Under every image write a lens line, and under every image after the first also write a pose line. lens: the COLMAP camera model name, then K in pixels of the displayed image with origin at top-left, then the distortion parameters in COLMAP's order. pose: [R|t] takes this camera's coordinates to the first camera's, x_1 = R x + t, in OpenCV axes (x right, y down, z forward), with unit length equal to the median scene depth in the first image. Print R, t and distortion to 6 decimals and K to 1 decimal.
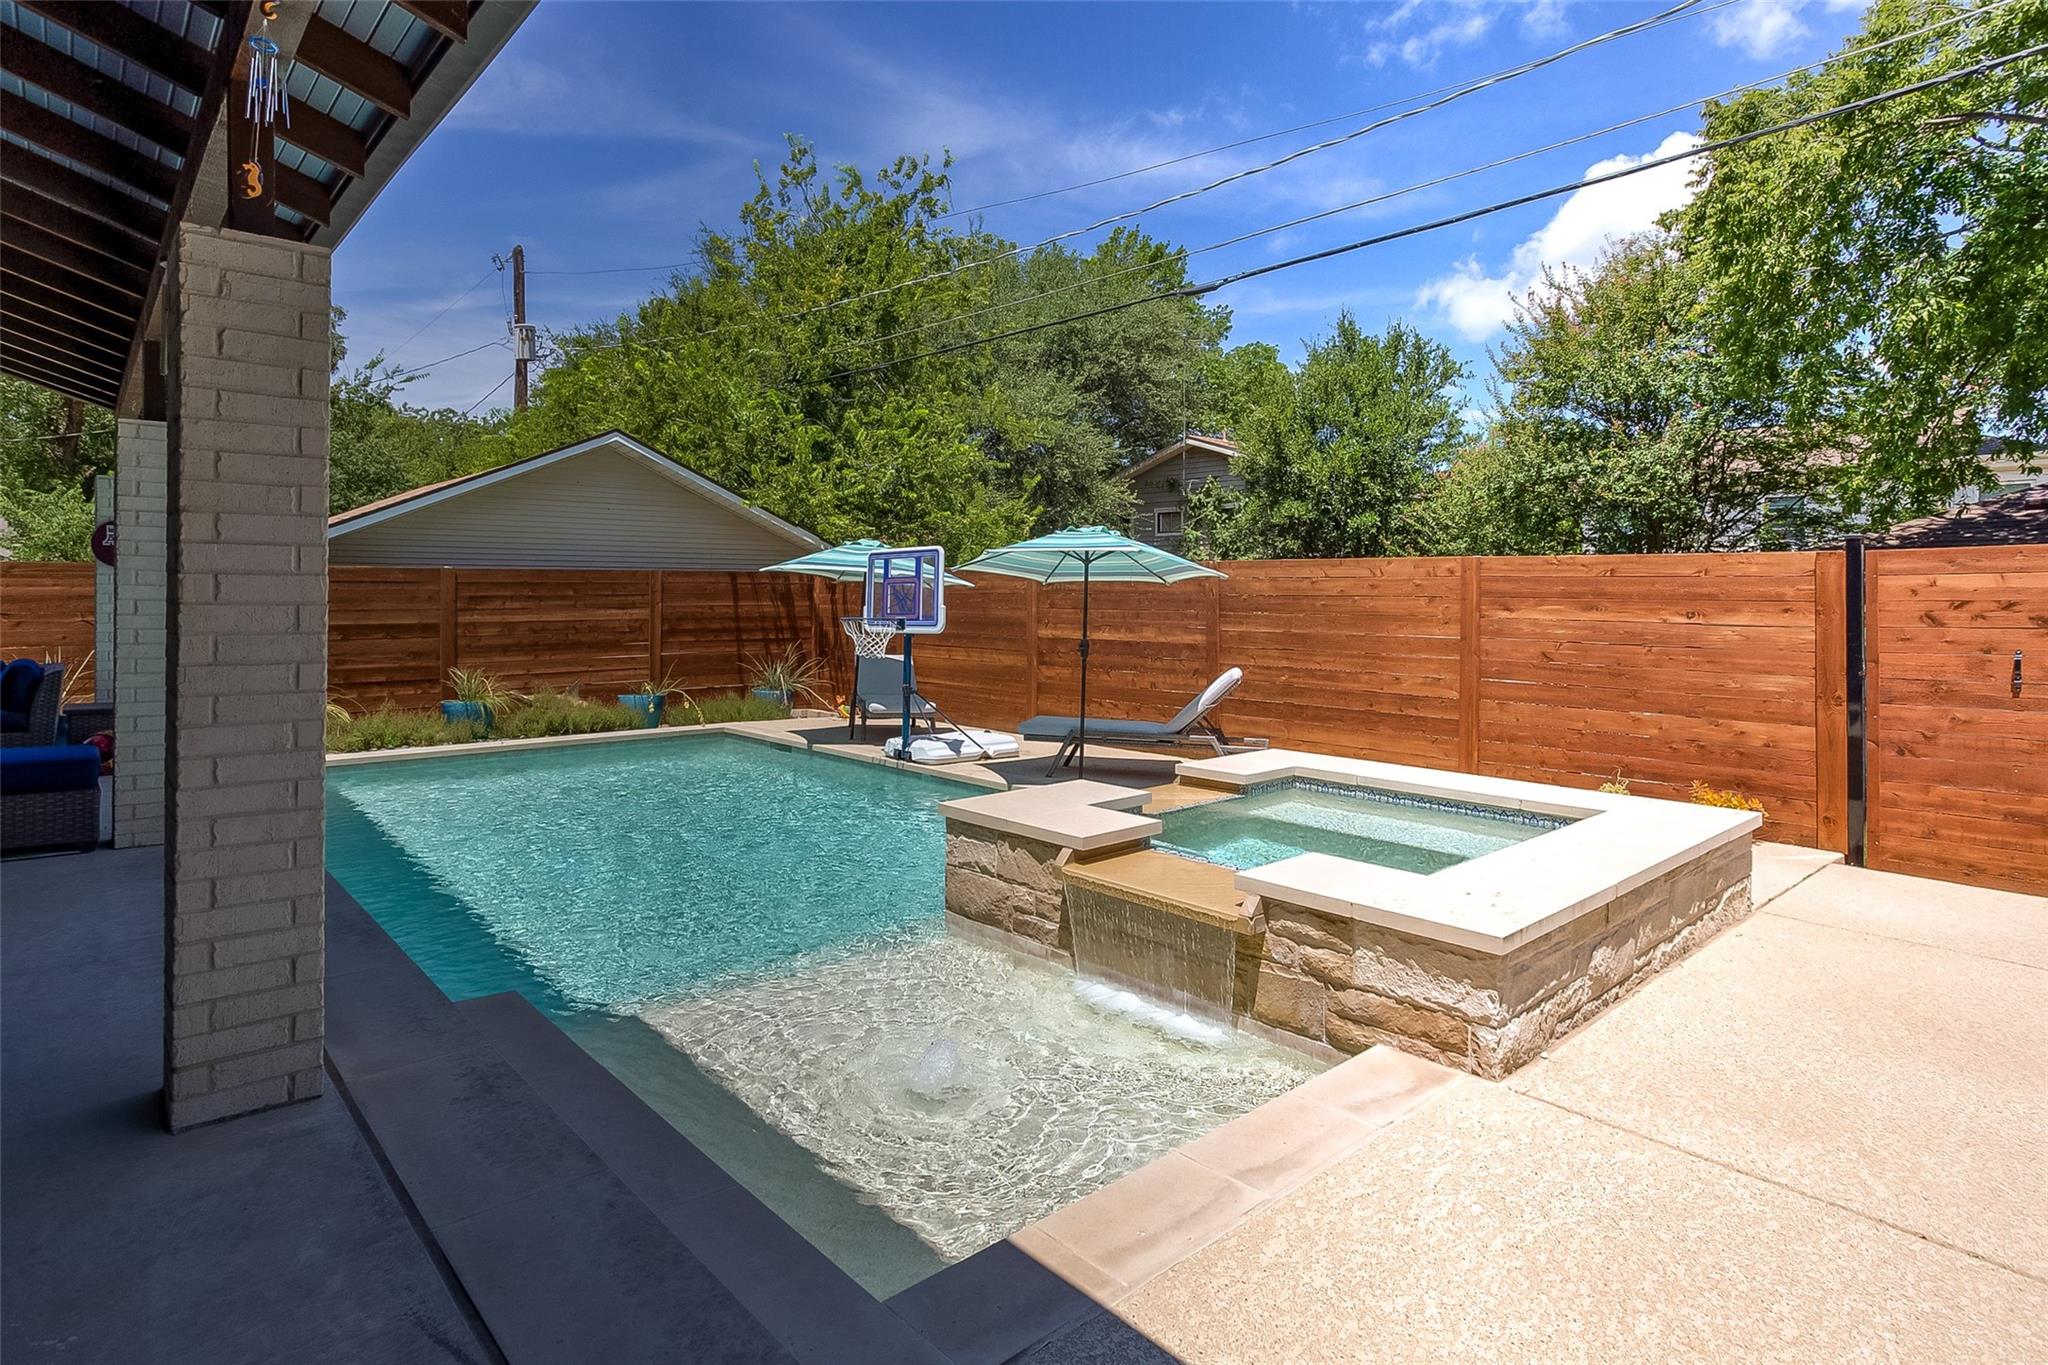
lens RADIAL K [[1079.7, 0, 1026.5], [0, 1079.7, 600.6], [0, 0, 1]] dist [-0.042217, 0.037607]
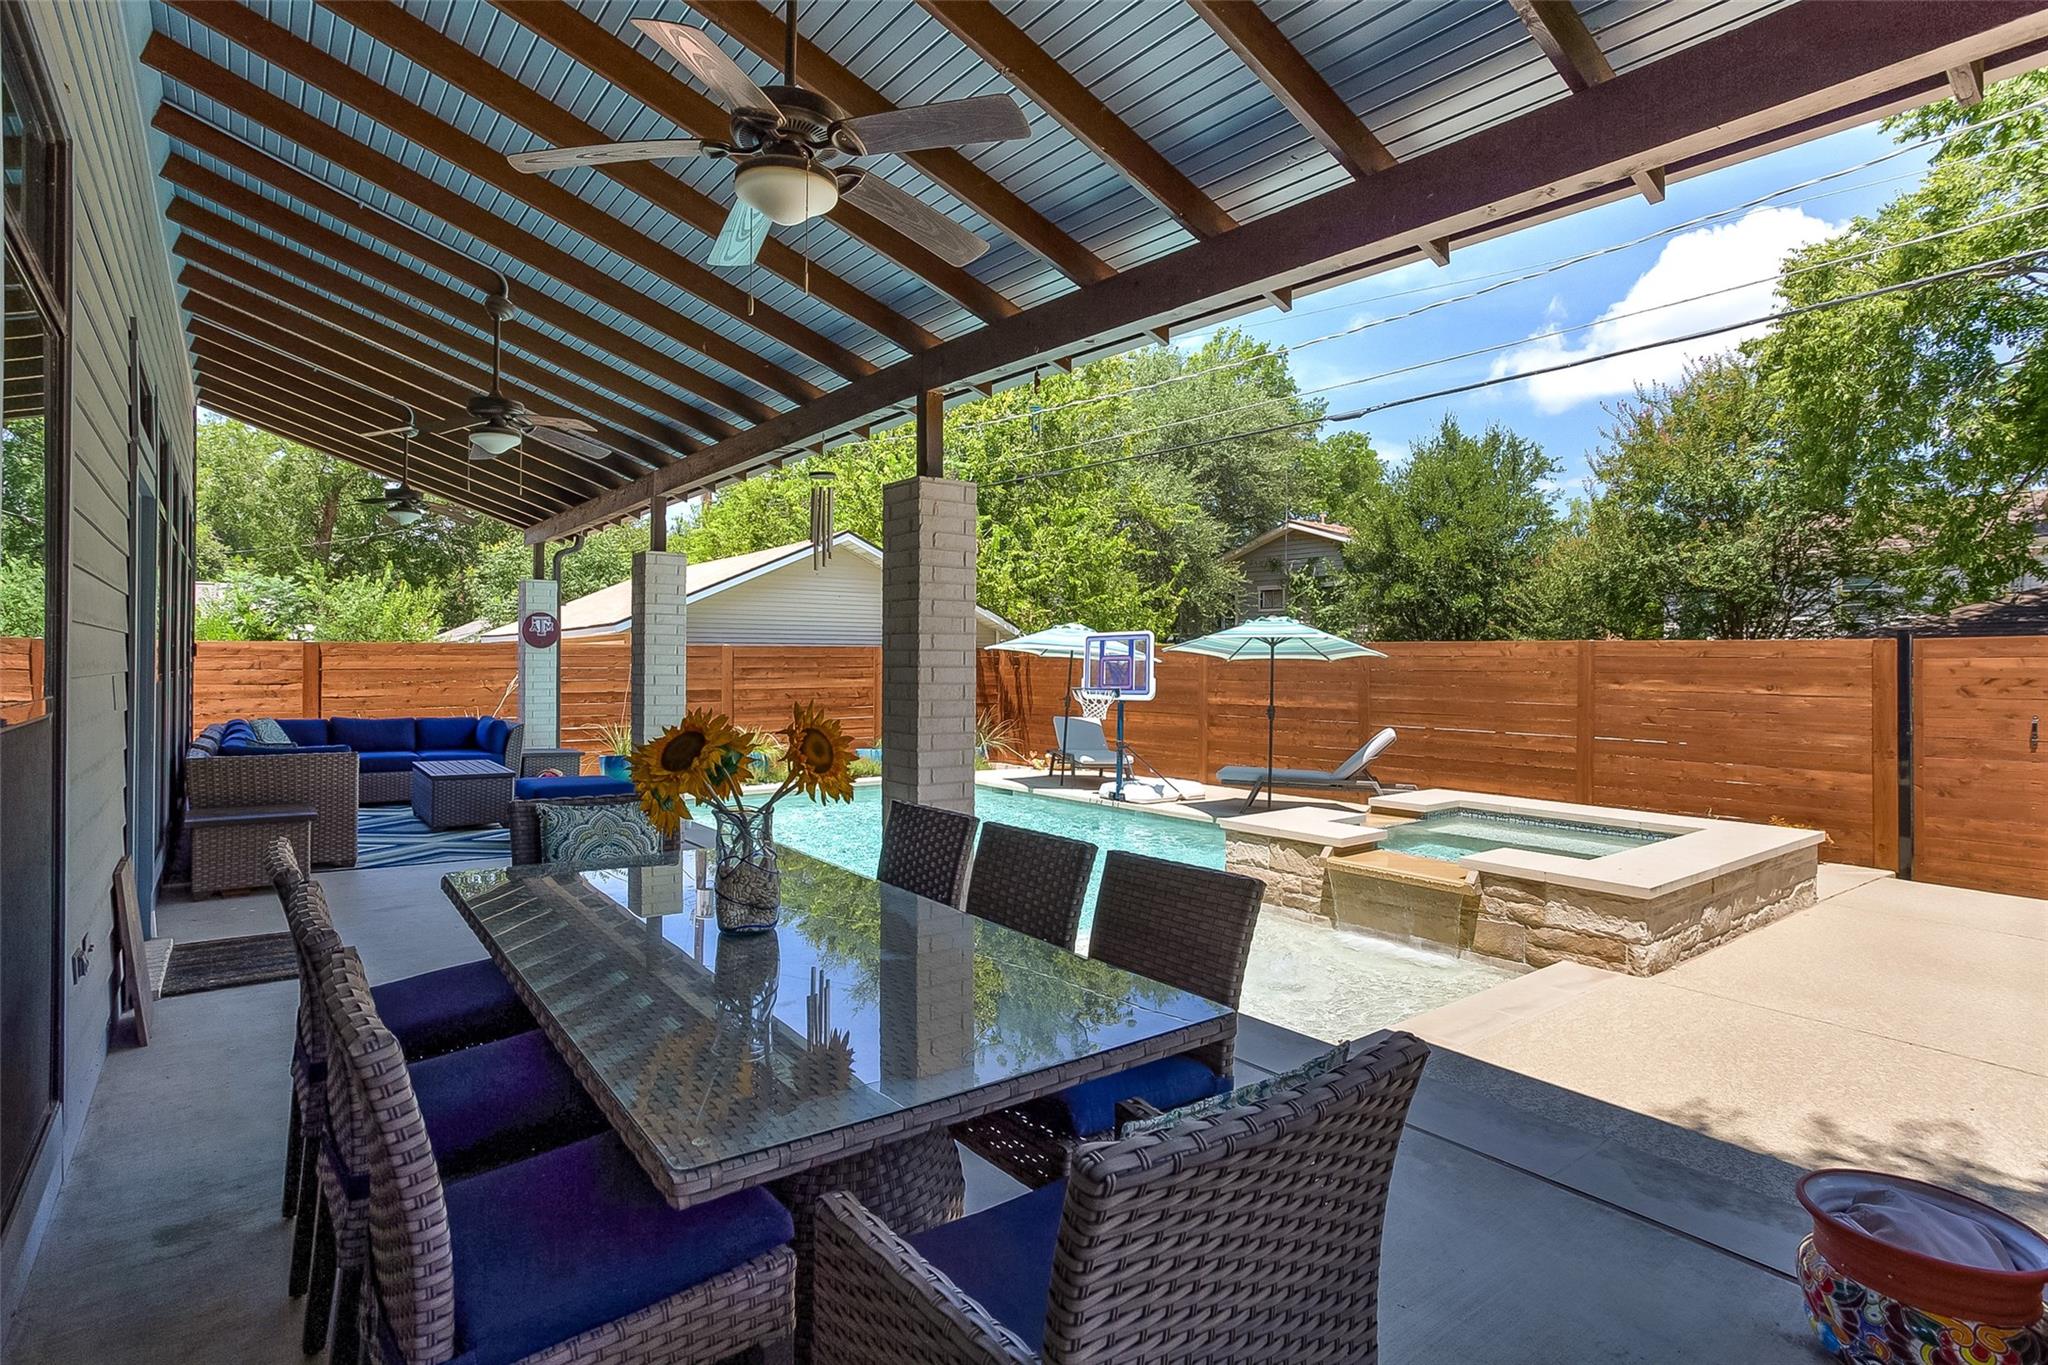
lens RADIAL K [[1032.9, 0, 1028.7], [0, 1032.9, 662.9], [0, 0, 1]] dist [-0.040693, 0.034635]
pose [[0.997421, 0.000996, -0.071770, -0.132067], [-0.001363, 0.999986, -0.005070, -0.006631], [0.071764, 0.005155, 0.997408, -0.212512]]
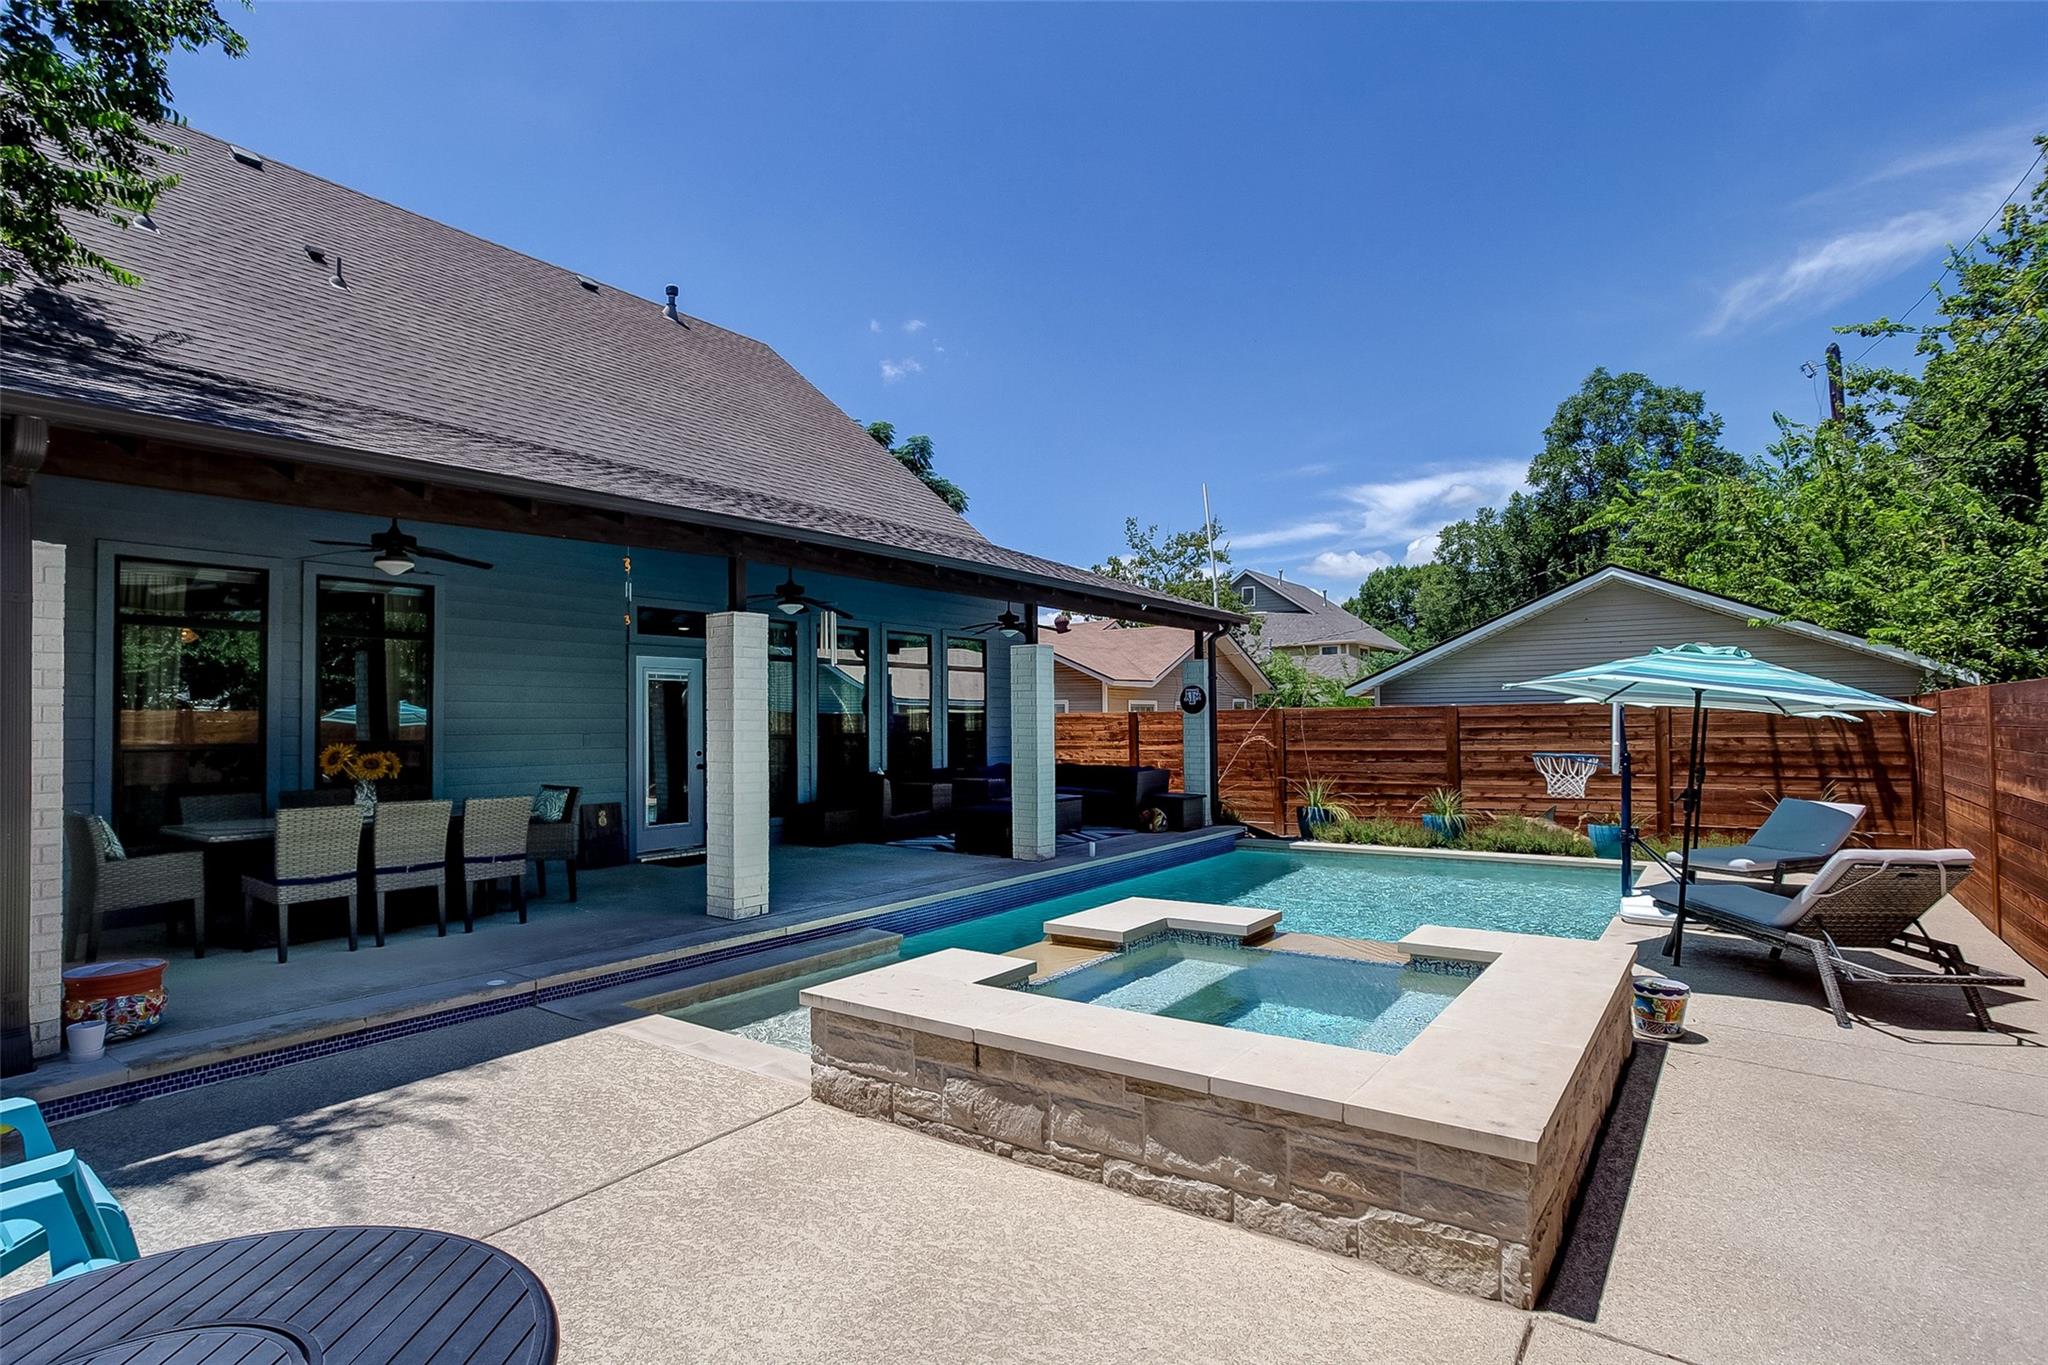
lens RADIAL K [[1034.7, 0, 1015.5], [0, 1034.7, 711.2], [0, 0, 1]] dist [-0.042848, 0.033189]
pose [[0.214326, -0.017708, -0.976602, 0.614929], [0.002783, 0.999843, -0.017519, -0.006351], [0.976758, 0.001037, 0.214341, 0.335332]]
